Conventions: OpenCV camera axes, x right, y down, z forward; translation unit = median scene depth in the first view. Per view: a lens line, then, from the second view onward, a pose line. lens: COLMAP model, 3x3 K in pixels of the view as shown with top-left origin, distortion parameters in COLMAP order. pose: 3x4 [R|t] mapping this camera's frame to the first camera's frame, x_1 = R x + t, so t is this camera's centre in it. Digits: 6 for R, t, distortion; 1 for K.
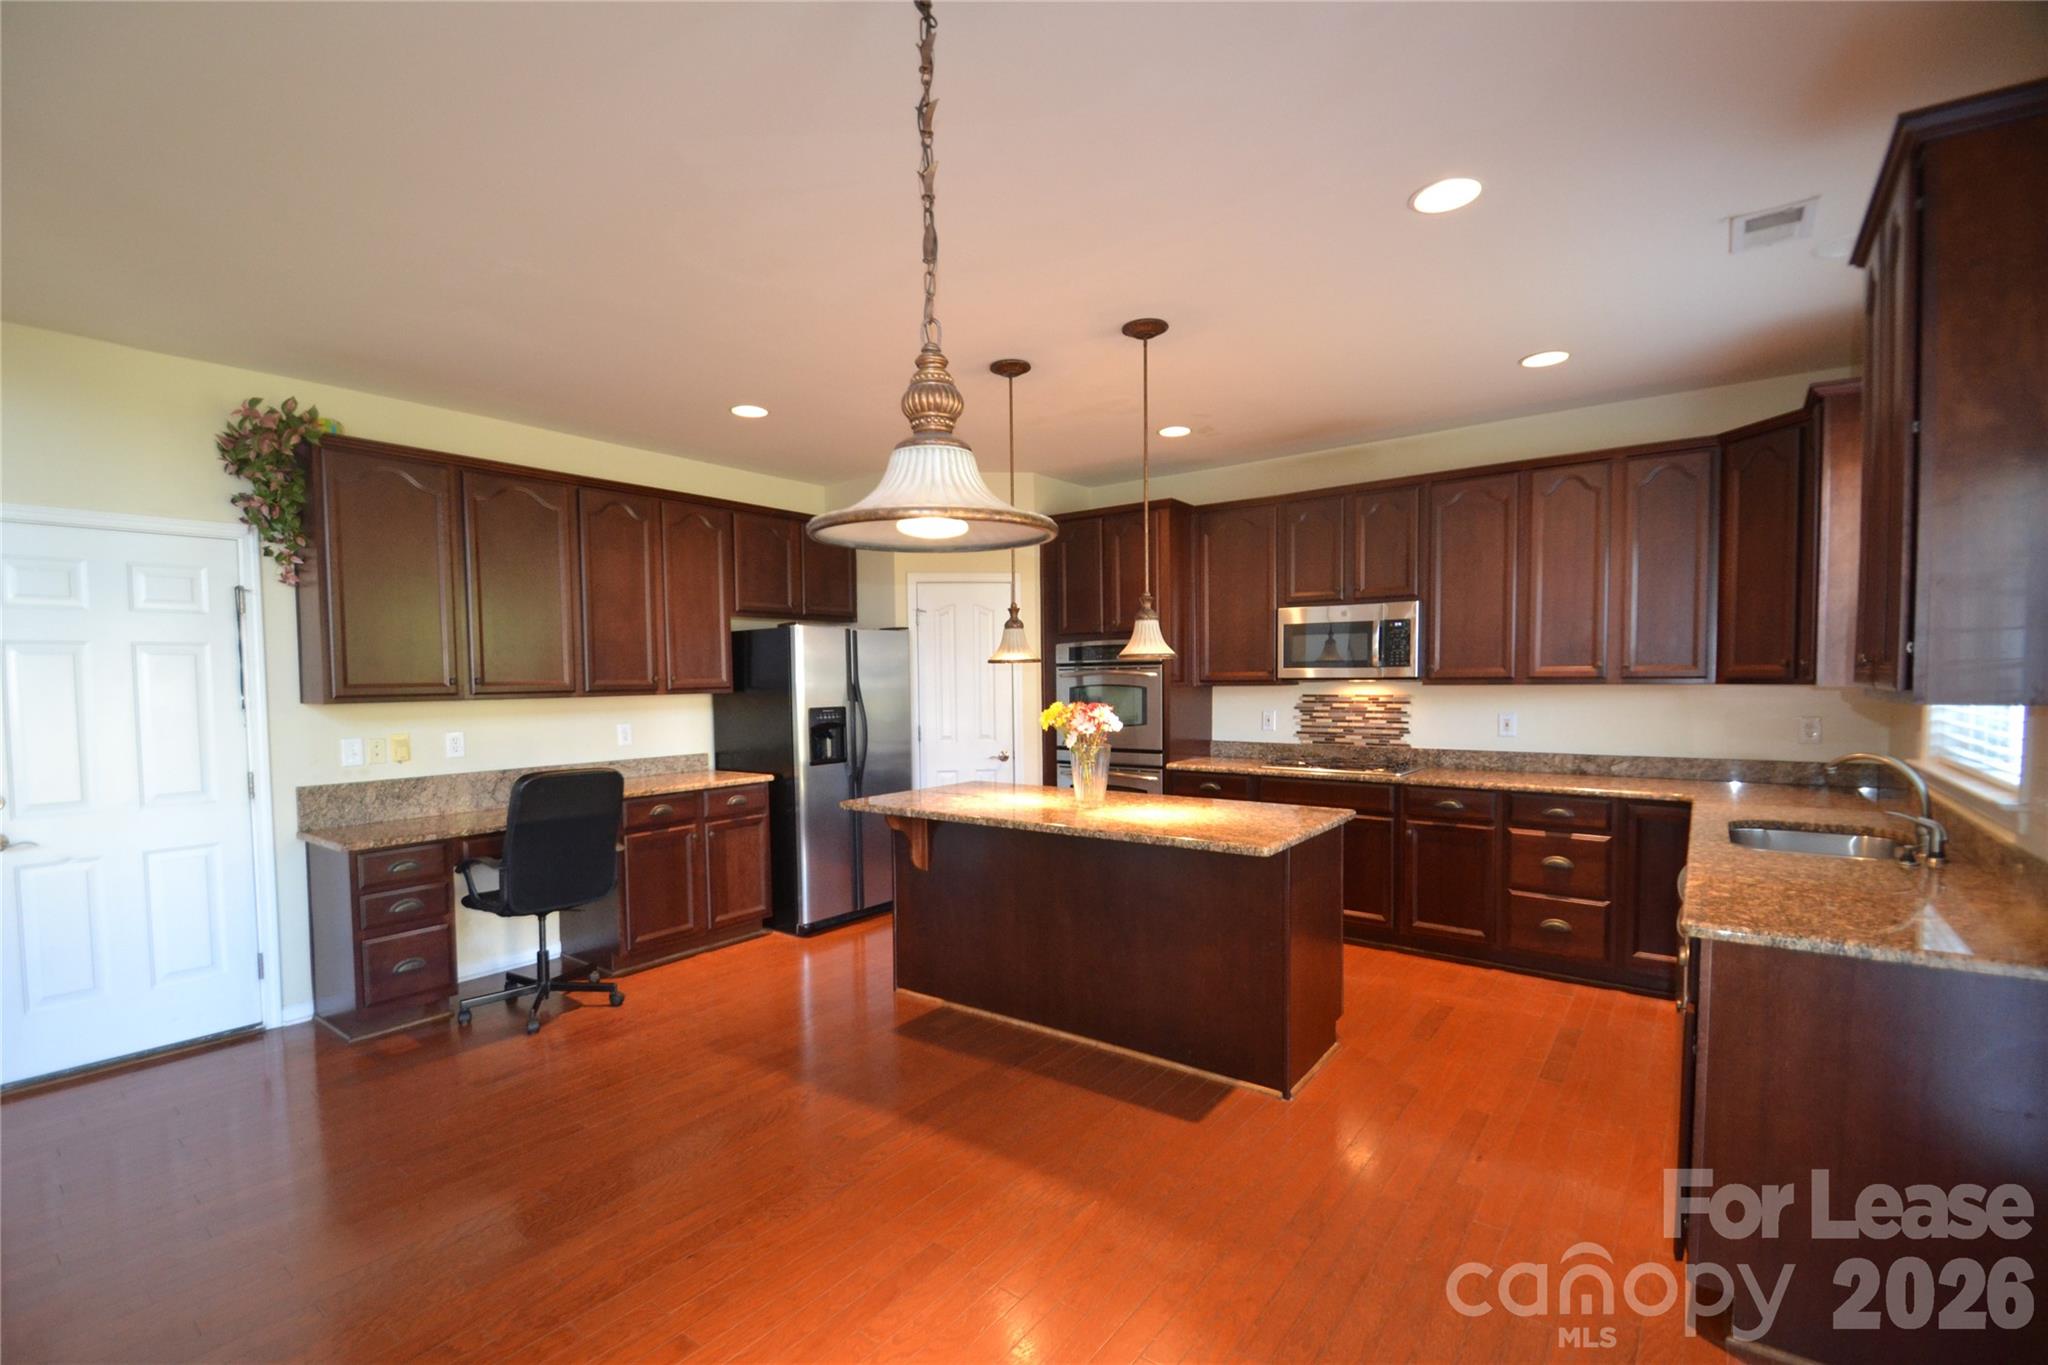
lens RADIAL K [[908.0, 0, 994.7], [0, 908.0, 719.9], [0, 0, 1]] dist [0.011618, -0.014848]
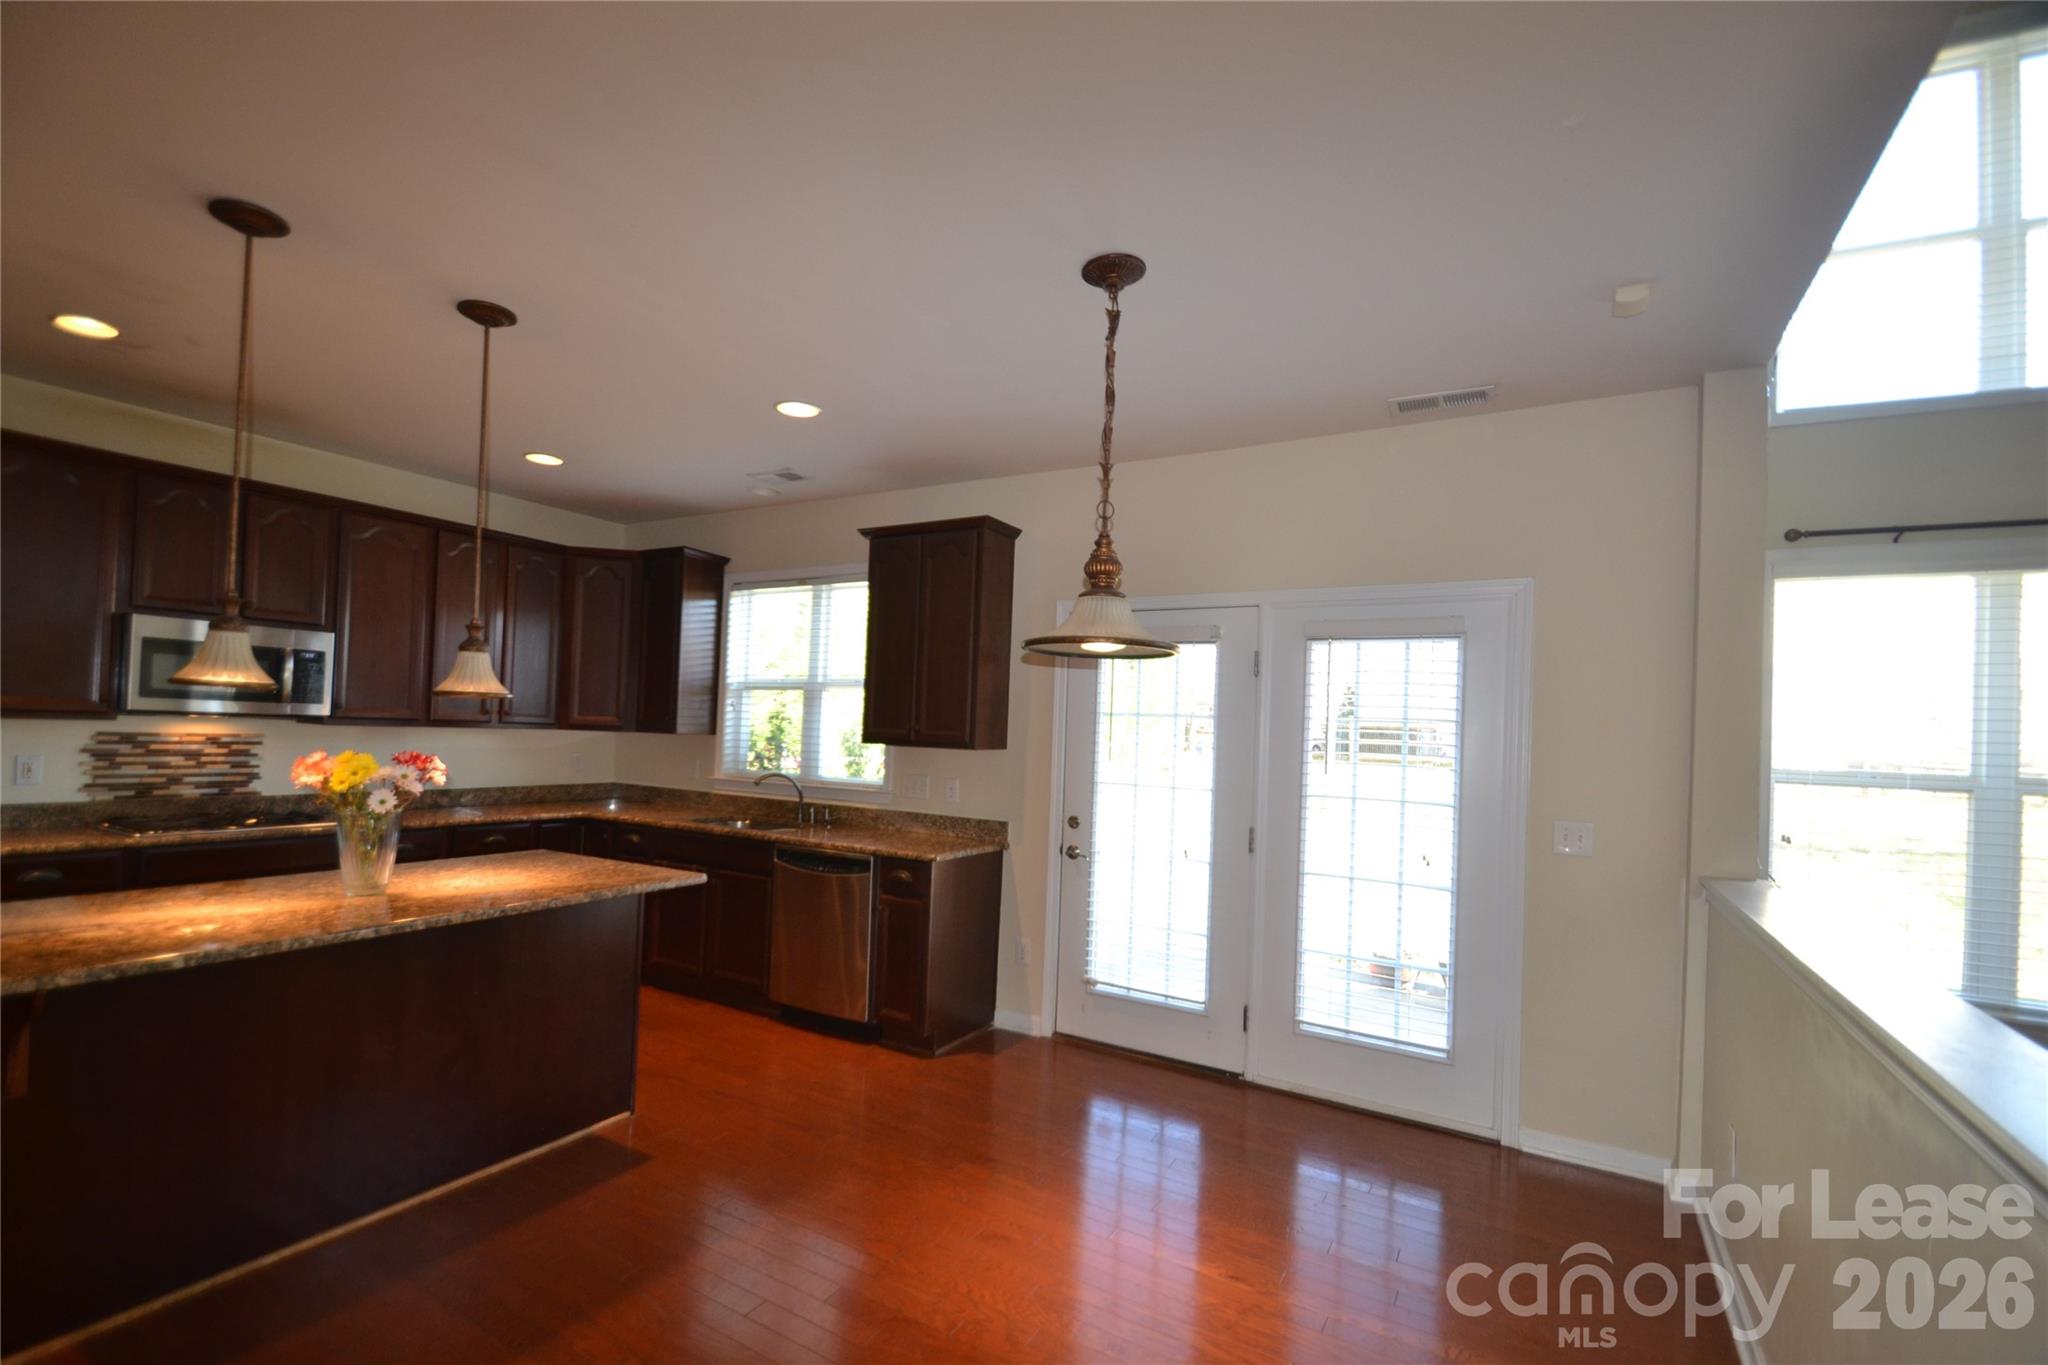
lens RADIAL K [[908.0, 0, 994.7], [0, 908.0, 719.9], [0, 0, 1]] dist [0.011618, -0.014848]
pose [[-0.138350, 0.017849, 0.990223, -0.490535], [0.010751, 0.999806, -0.016519, -0.019300], [-0.990325, 0.008361, -0.138515, 0.426759]]
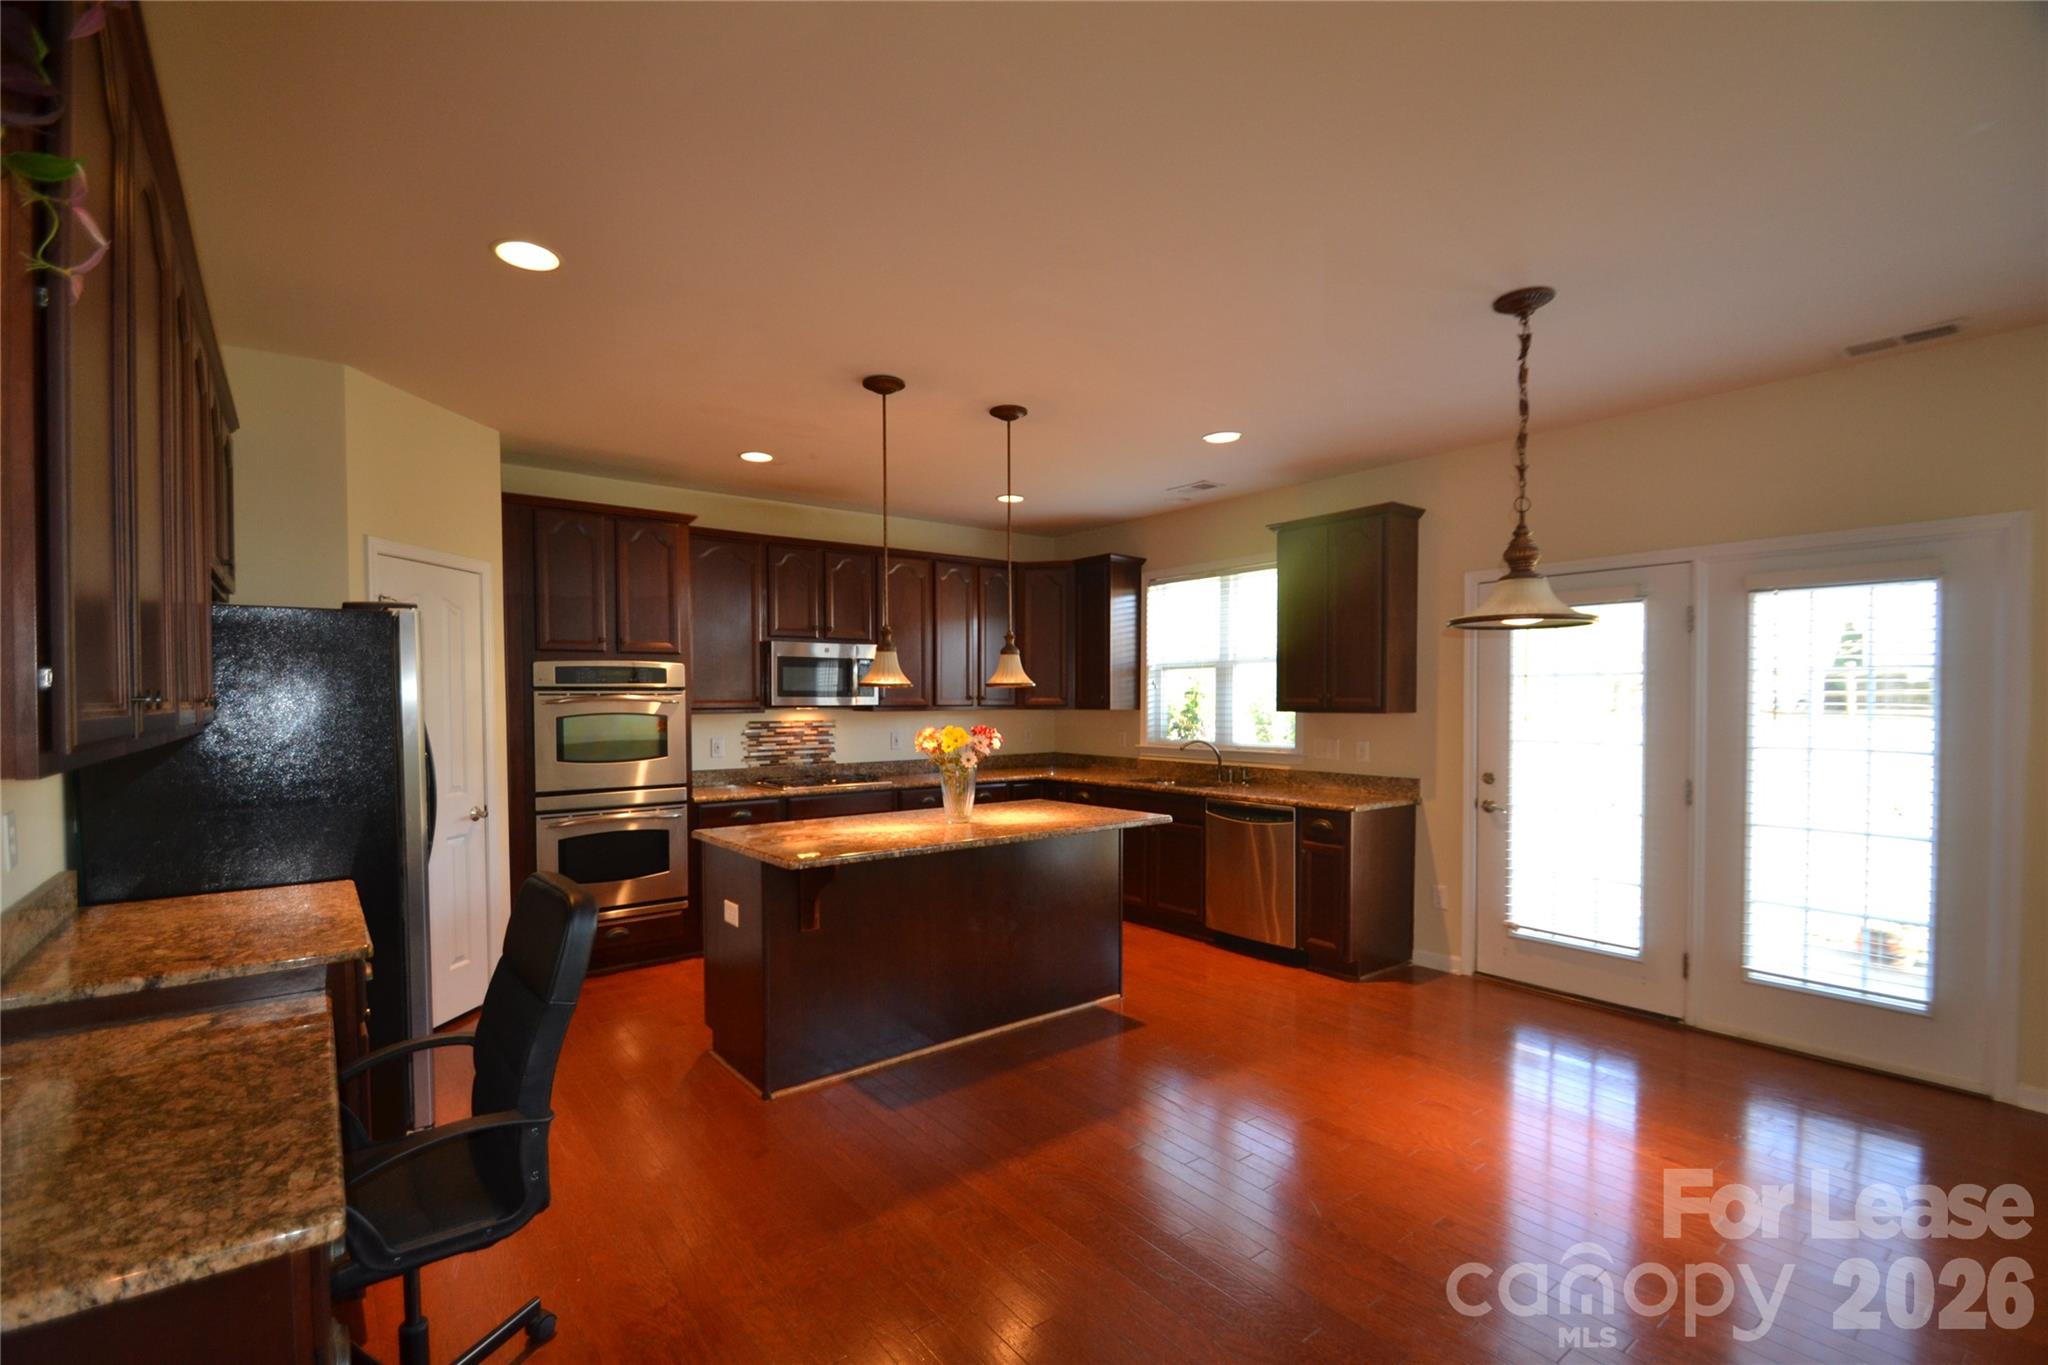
lens RADIAL K [[908.0, 0, 994.7], [0, 908.0, 719.9], [0, 0, 1]] dist [0.011618, -0.014848]
pose [[0.249201, -0.011317, 0.968386, -0.662333], [0.045382, 0.998970, -0.000004, -0.017719], [-0.967388, 0.043948, 0.249458, 0.485132]]
